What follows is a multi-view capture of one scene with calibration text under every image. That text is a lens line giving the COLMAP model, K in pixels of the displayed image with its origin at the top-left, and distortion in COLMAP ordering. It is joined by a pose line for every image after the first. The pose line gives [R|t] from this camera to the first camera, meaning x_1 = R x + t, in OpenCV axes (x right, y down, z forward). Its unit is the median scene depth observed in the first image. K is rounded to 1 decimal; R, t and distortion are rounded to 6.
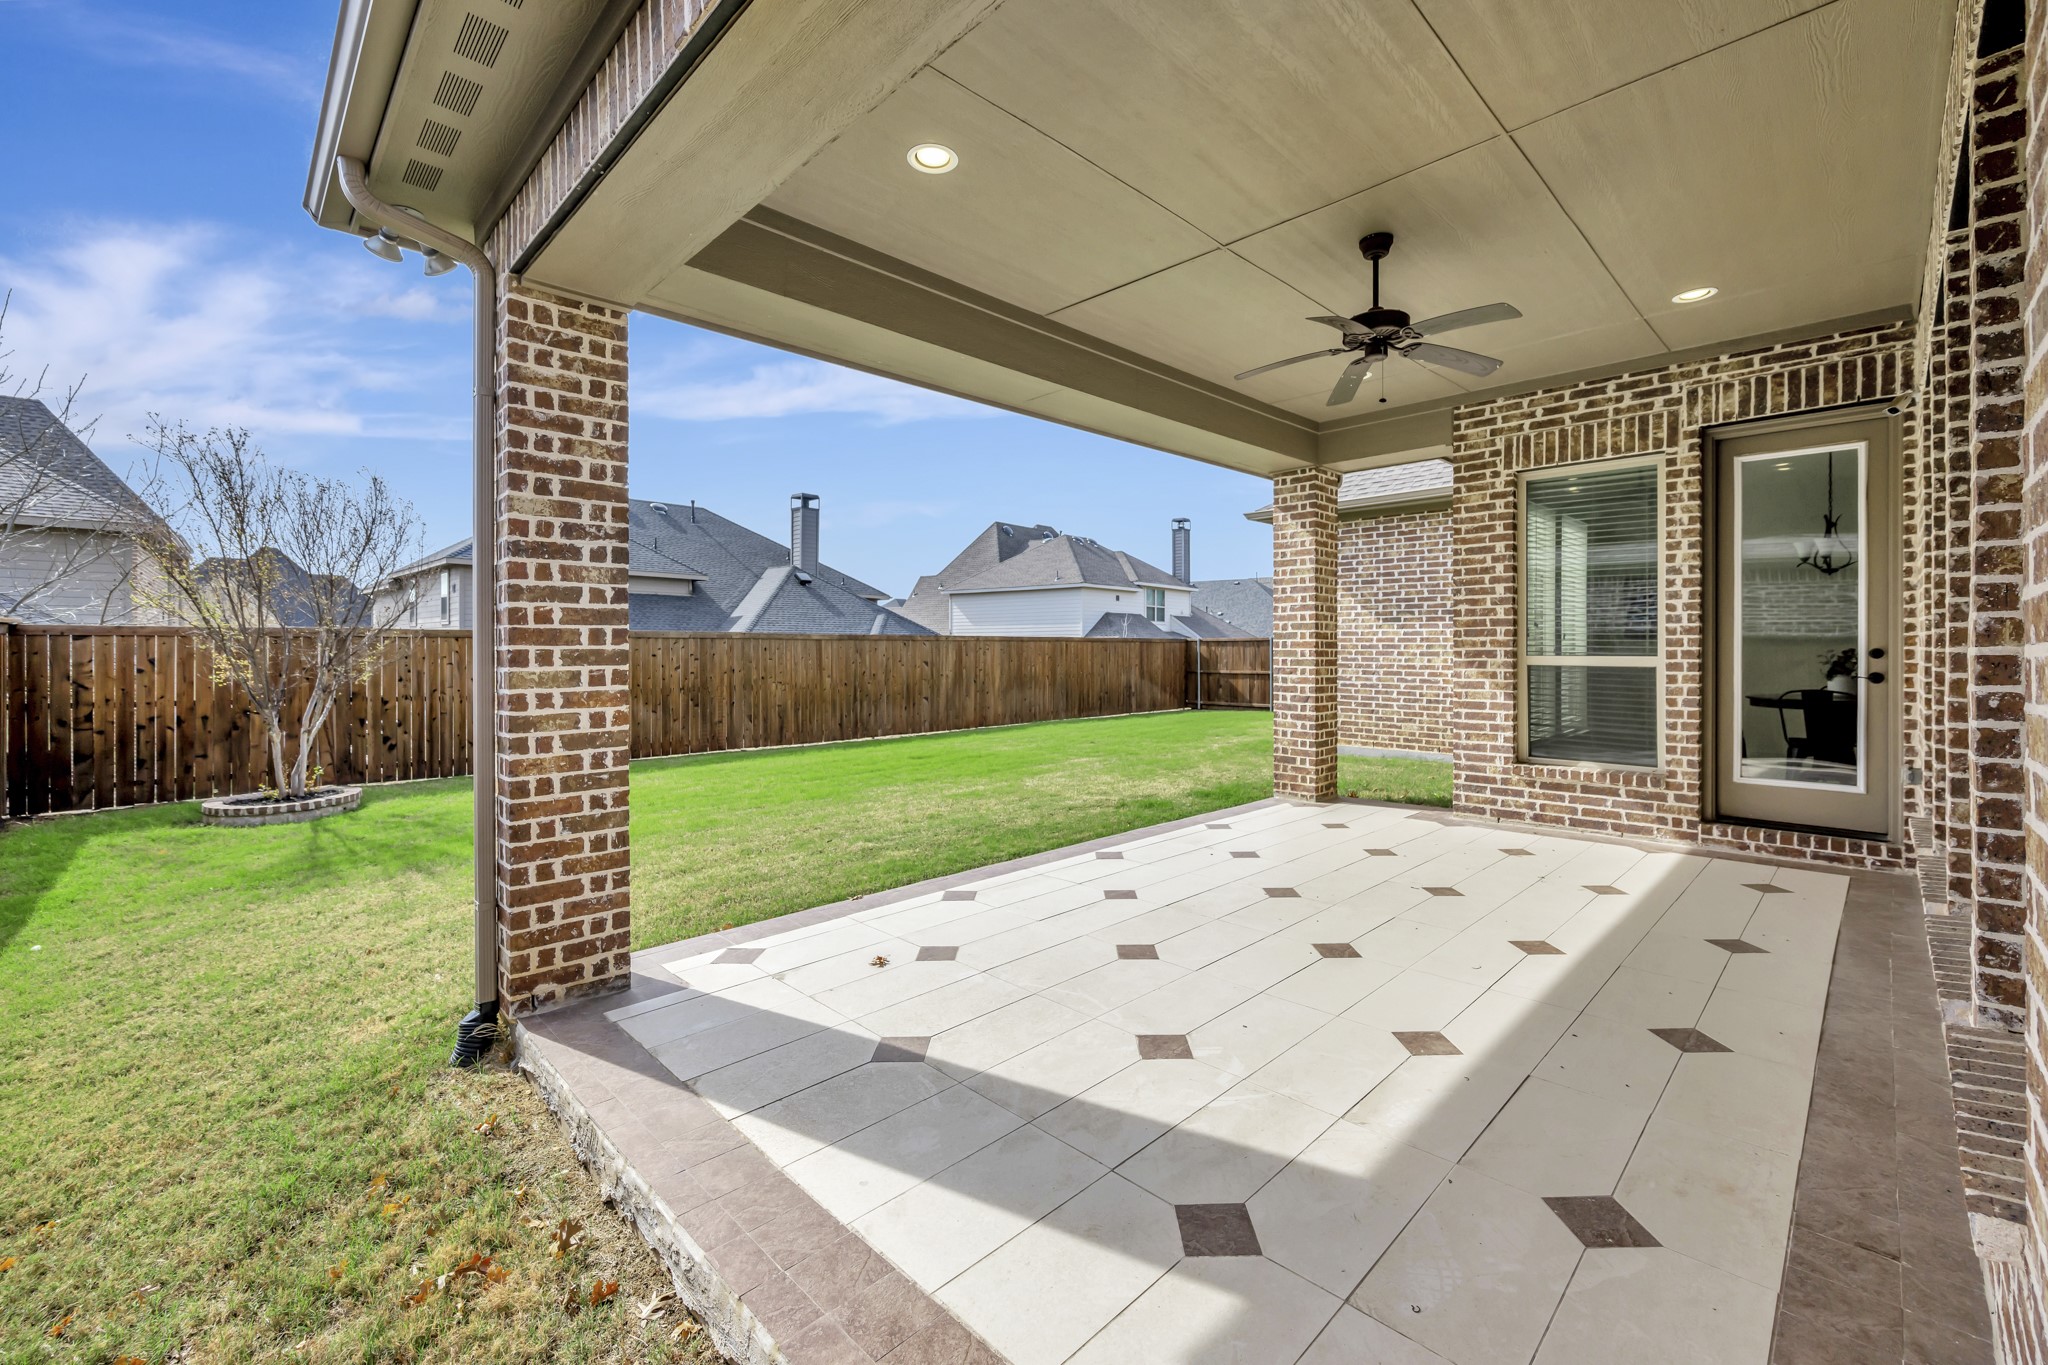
lens RADIAL K [[822.8, 0, 1022.0], [0, 822.8, 649.2], [0, 0, 1]] dist [0.013030, 0.000346]
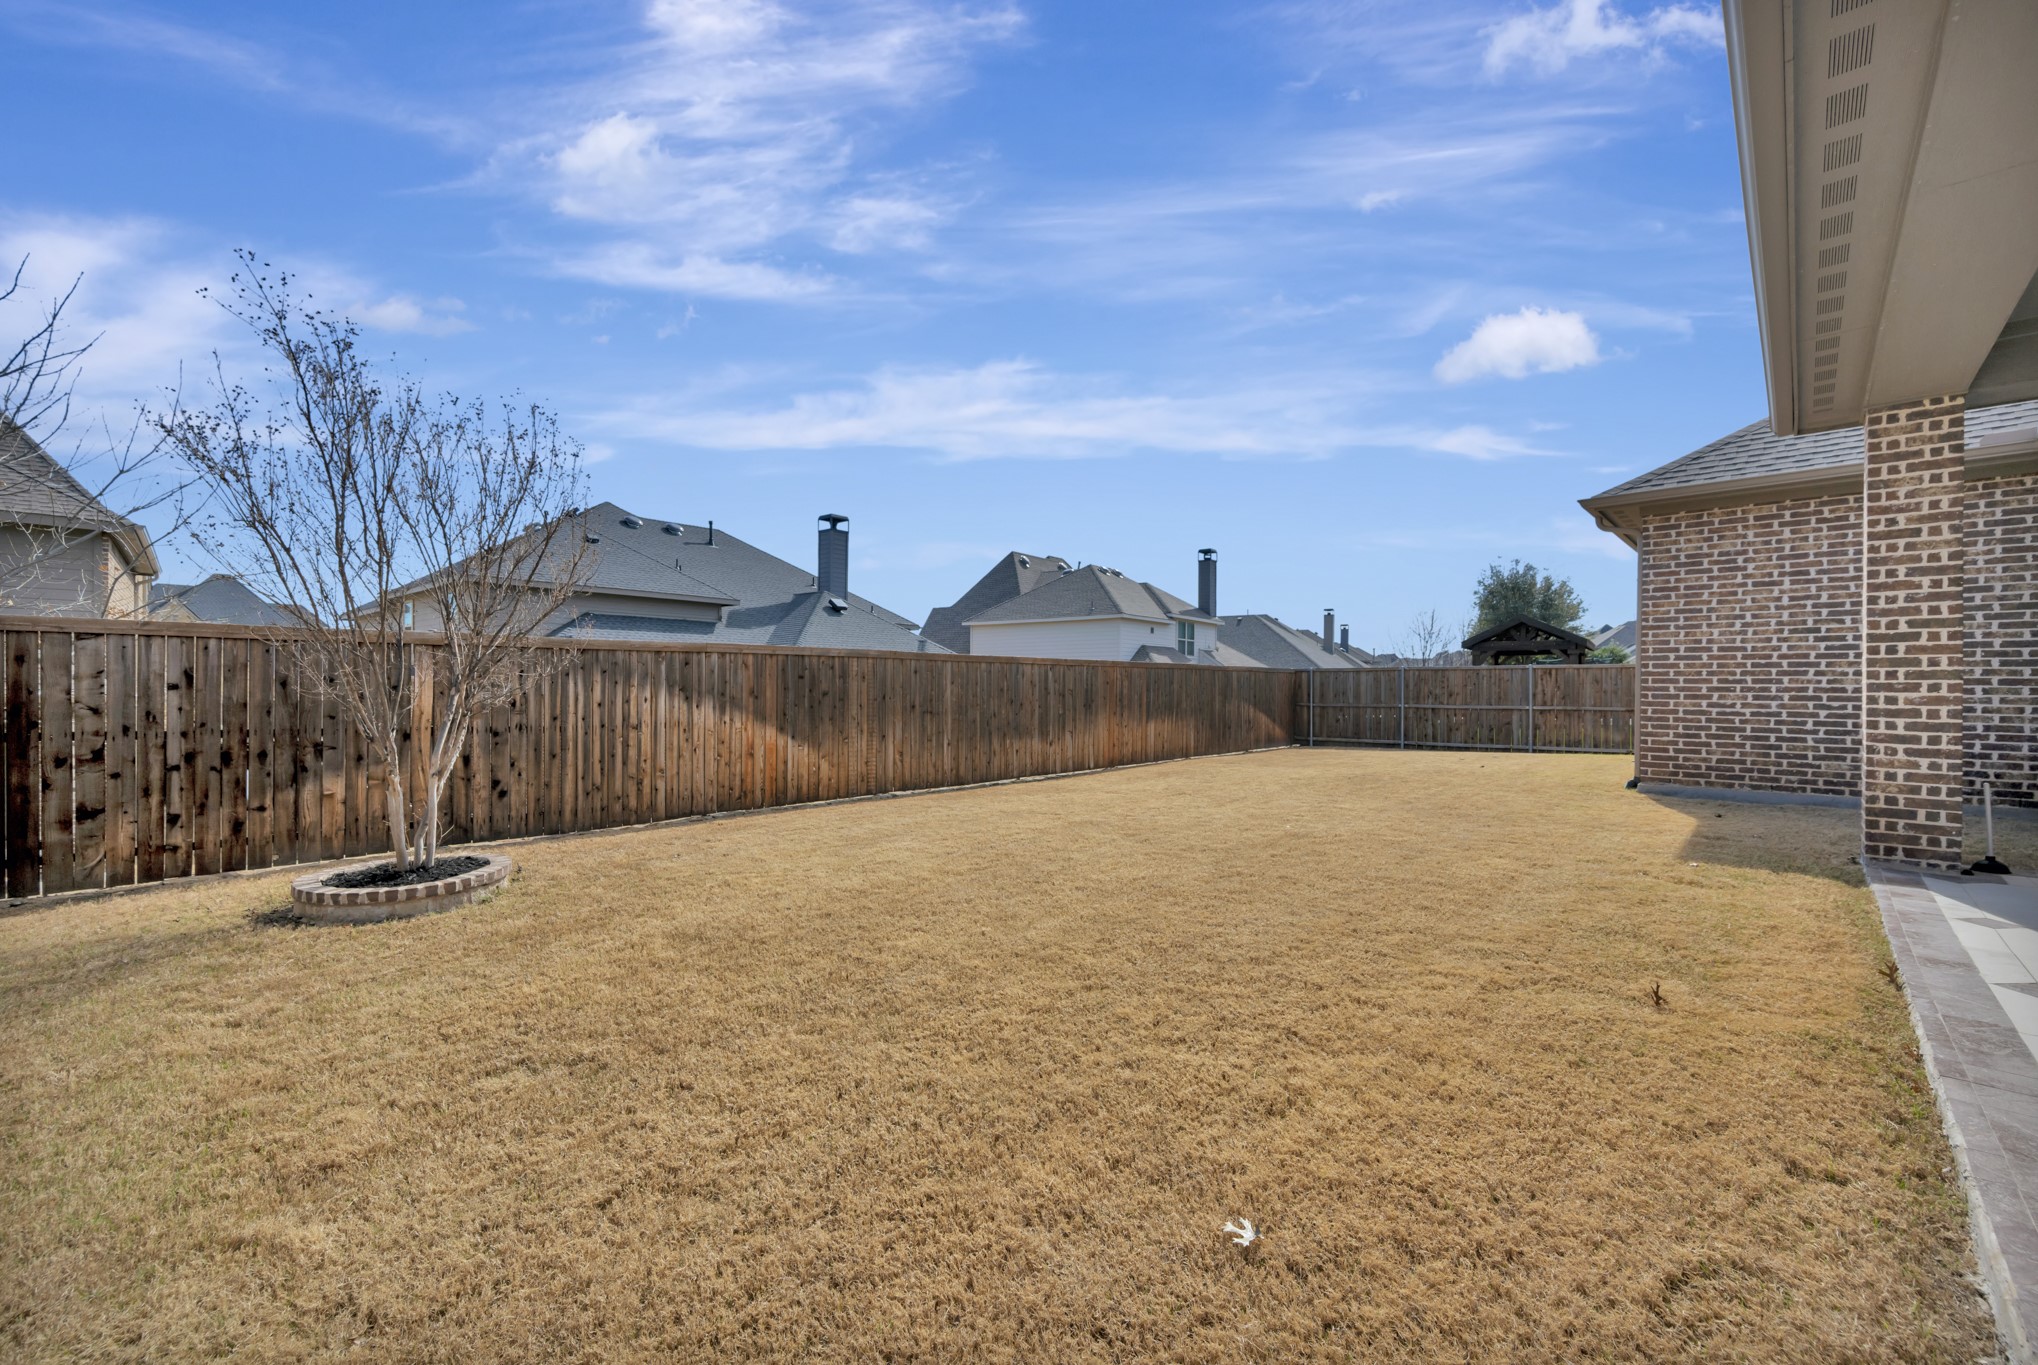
lens RADIAL K [[818.7, 0, 1024.7], [0, 818.7, 679.2], [0, 0, 1]] dist [0.013030, 0.000346]
pose [[0.998714, 0.003565, 0.050576, -0.093096], [-0.002992, 0.999931, -0.011395, 0.006069], [-0.050613, 0.011229, 0.998655, 0.067110]]
